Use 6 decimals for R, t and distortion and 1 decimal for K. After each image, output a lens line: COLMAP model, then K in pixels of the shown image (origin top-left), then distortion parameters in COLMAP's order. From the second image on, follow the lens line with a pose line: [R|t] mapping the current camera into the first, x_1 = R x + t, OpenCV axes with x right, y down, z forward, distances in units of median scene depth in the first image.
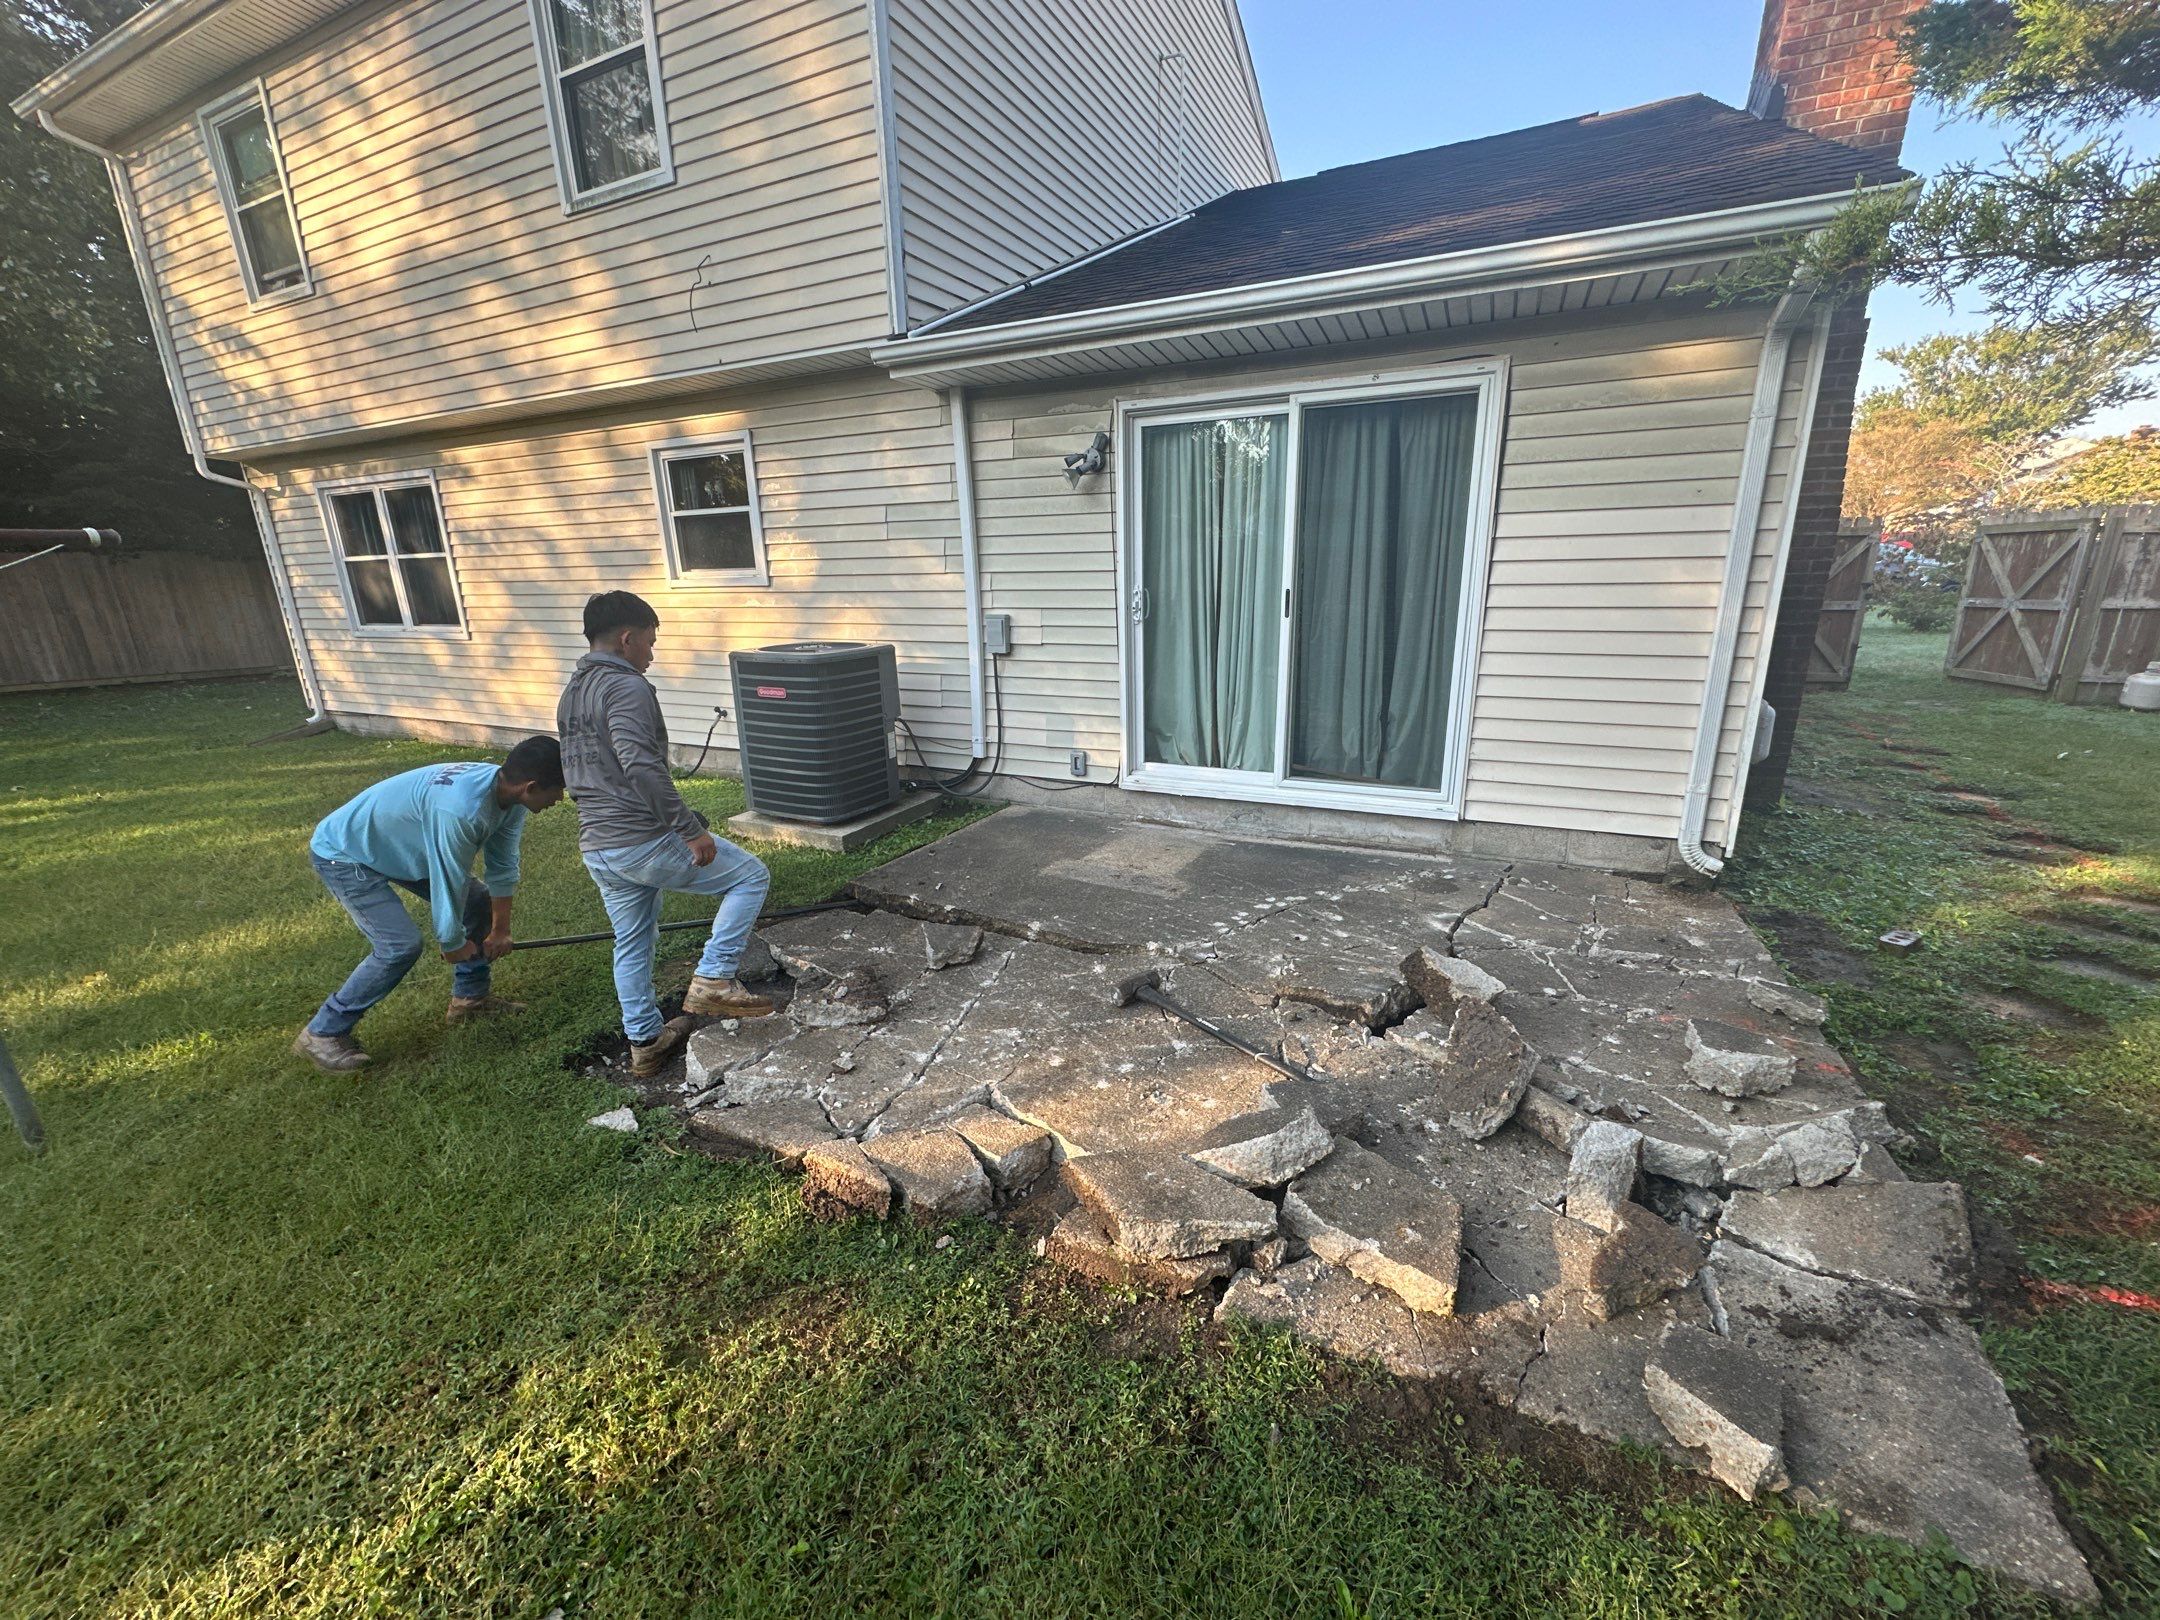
lens RADIAL K [[865.9, 0, 1081.6], [0, 865.9, 811.5], [0, 0, 1]] dist [-0.002136, 0.000070]
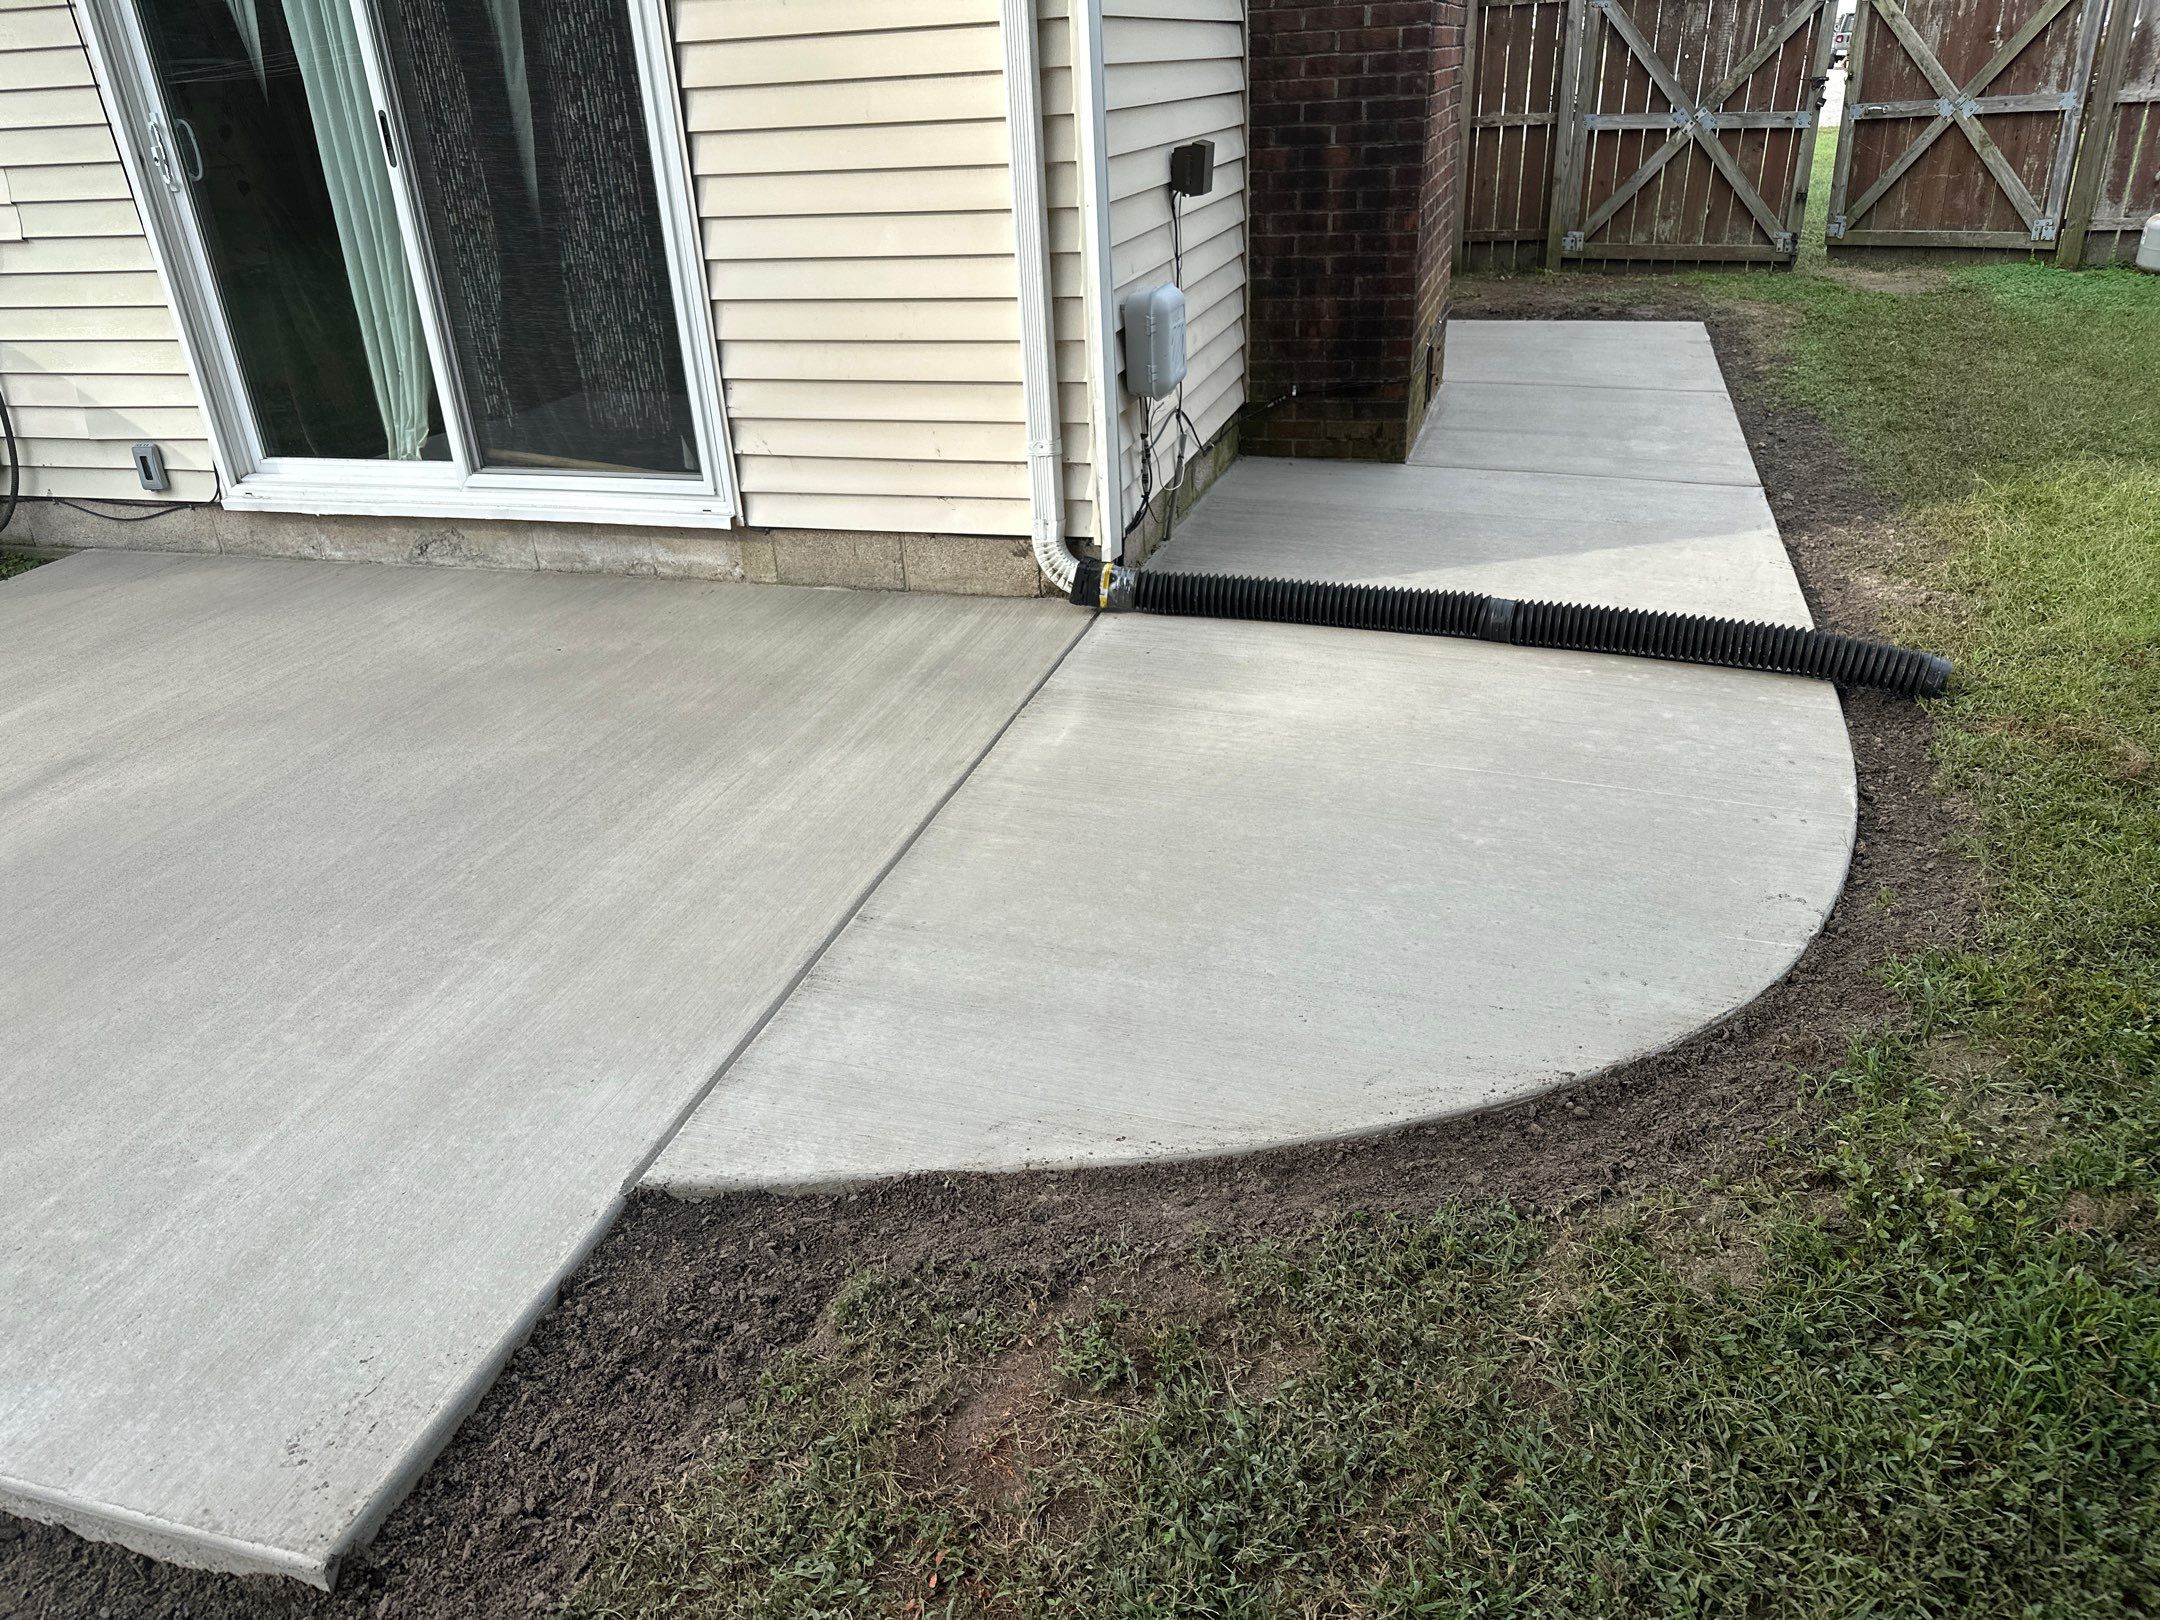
lens RADIAL K [[1533.1, 0, 1082.4], [0, 1533.1, 819.5], [0, 0, 1]] dist [-0.009931, -0.013051]
pose [[0.986731, -0.090704, 0.134665, 0.471291], [0.065490, 0.981285, 0.181083, 0.028812], [-0.148570, -0.169862, 0.974204, -0.050190]]
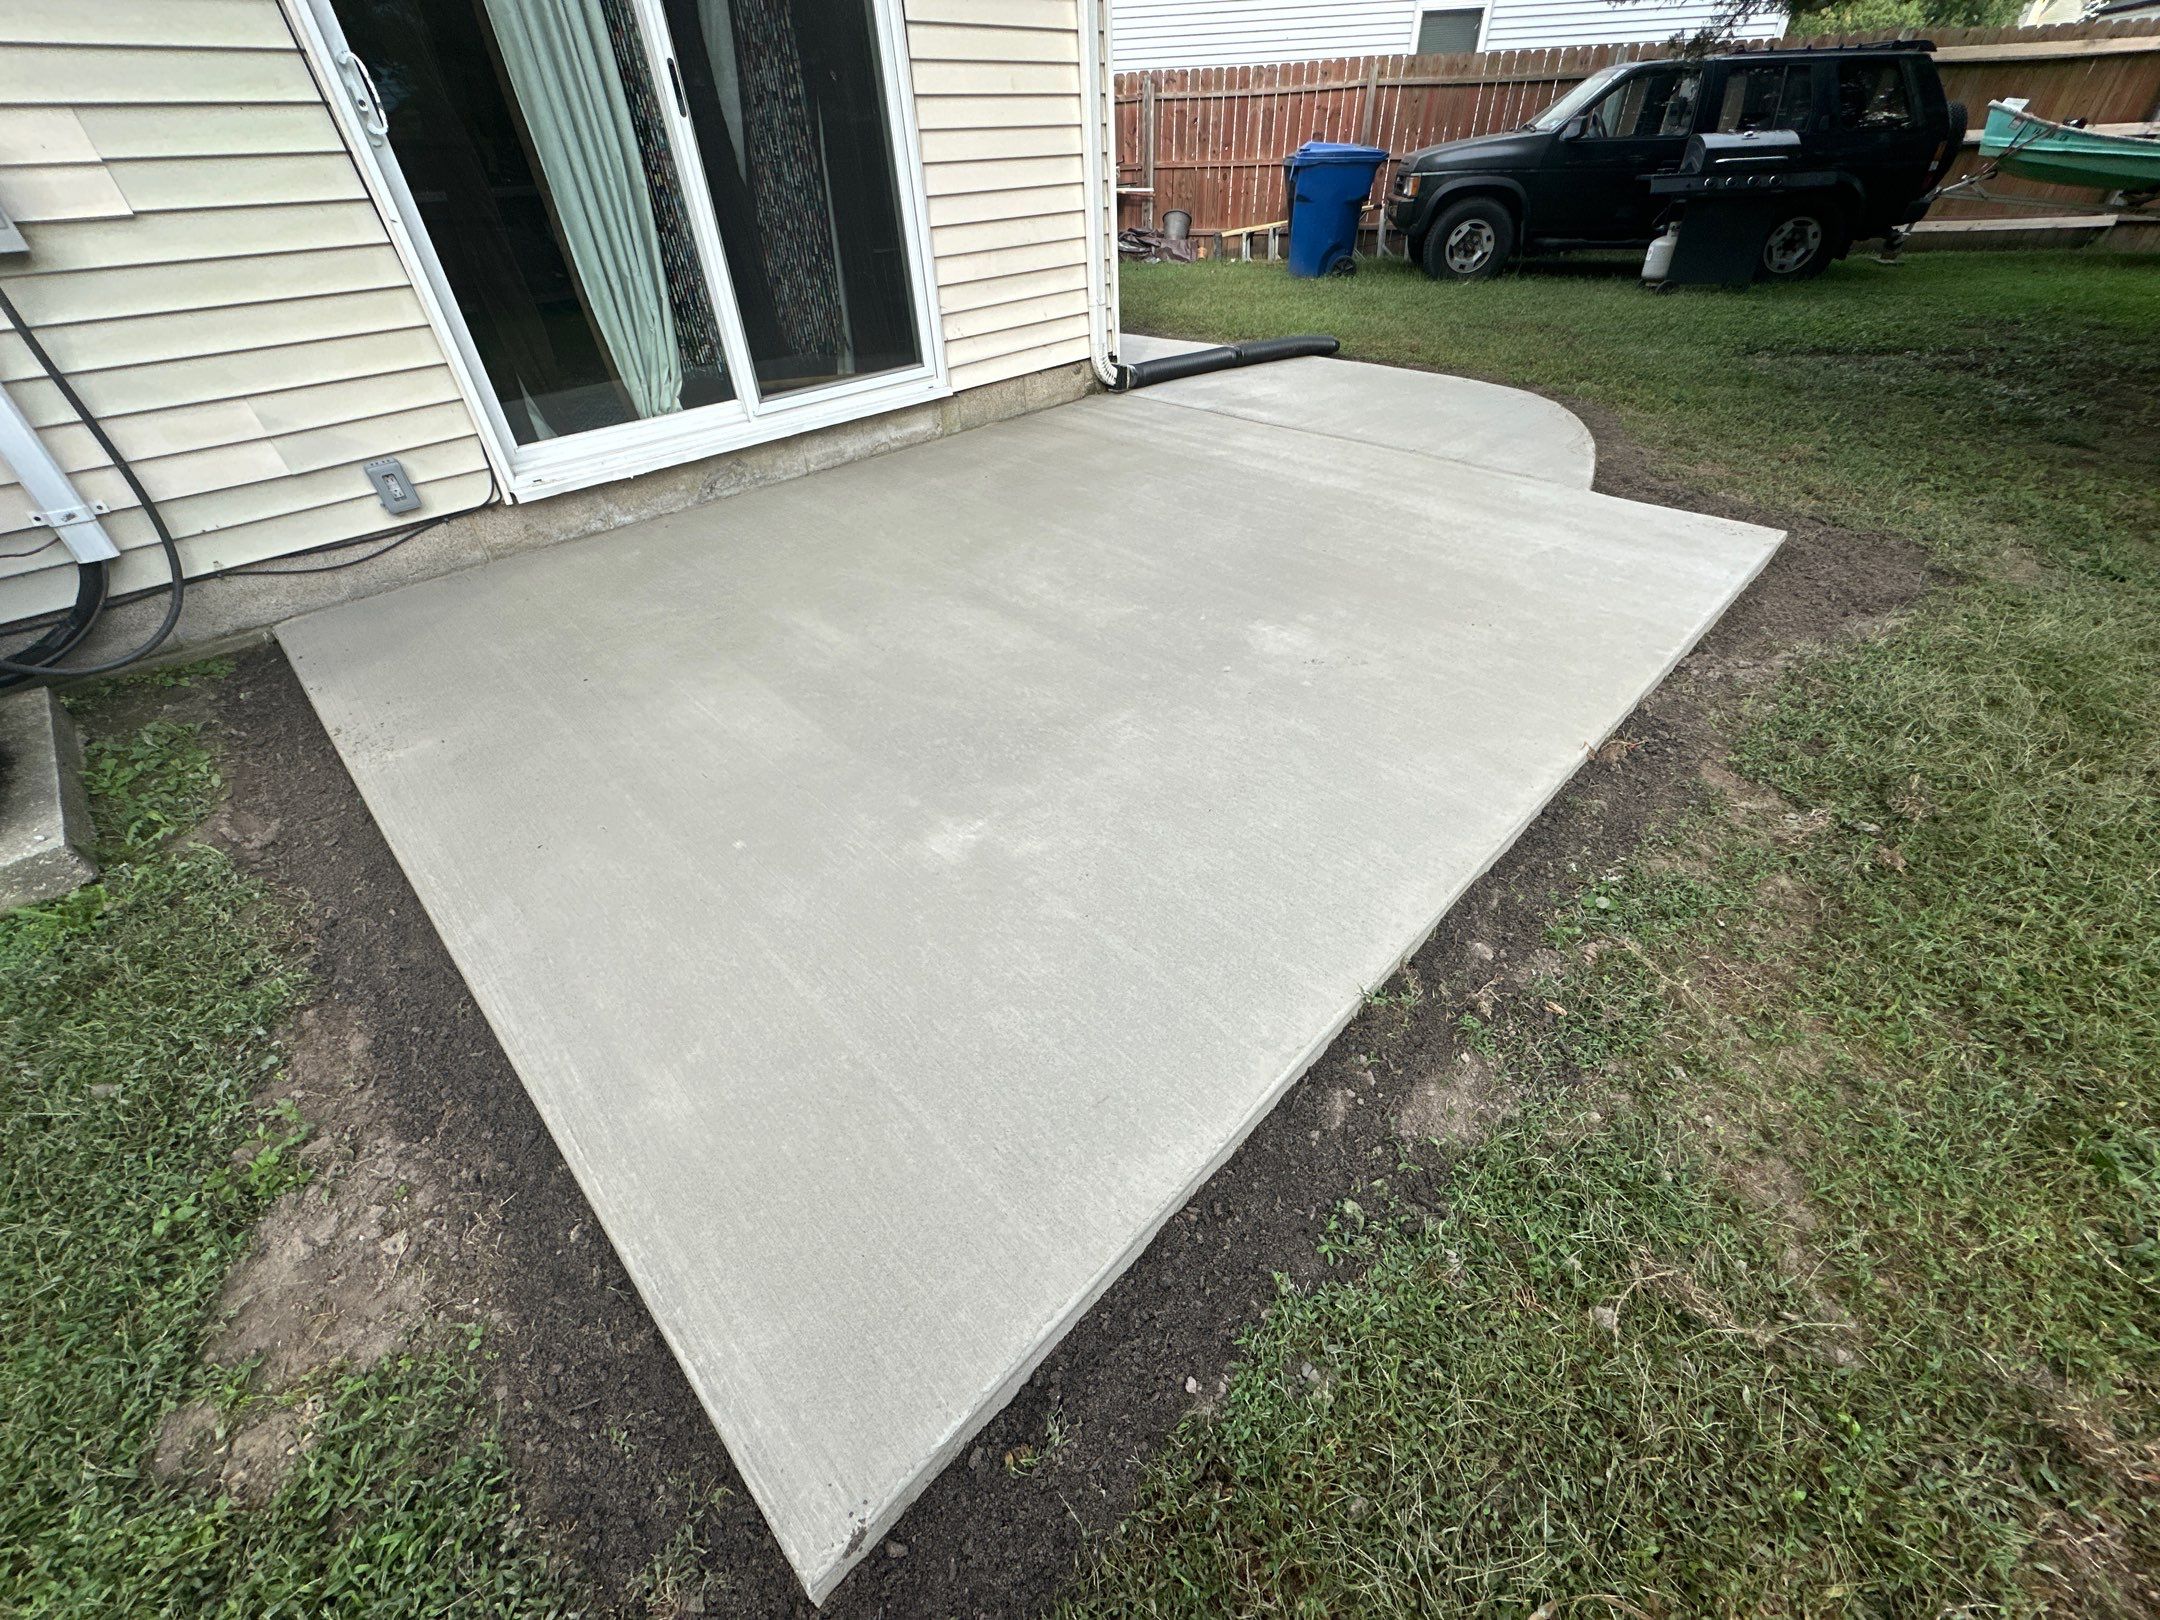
lens RADIAL K [[865.9, 0, 1080.5], [0, 865.9, 809.7], [0, 0, 1]] dist [-0.002136, 0.000070]
pose [[0.329892, -0.570771, 0.751925, -0.403412], [0.289814, 0.819285, 0.494752, -0.039092], [-0.898432, 0.054703, 0.435693, 0.477876]]
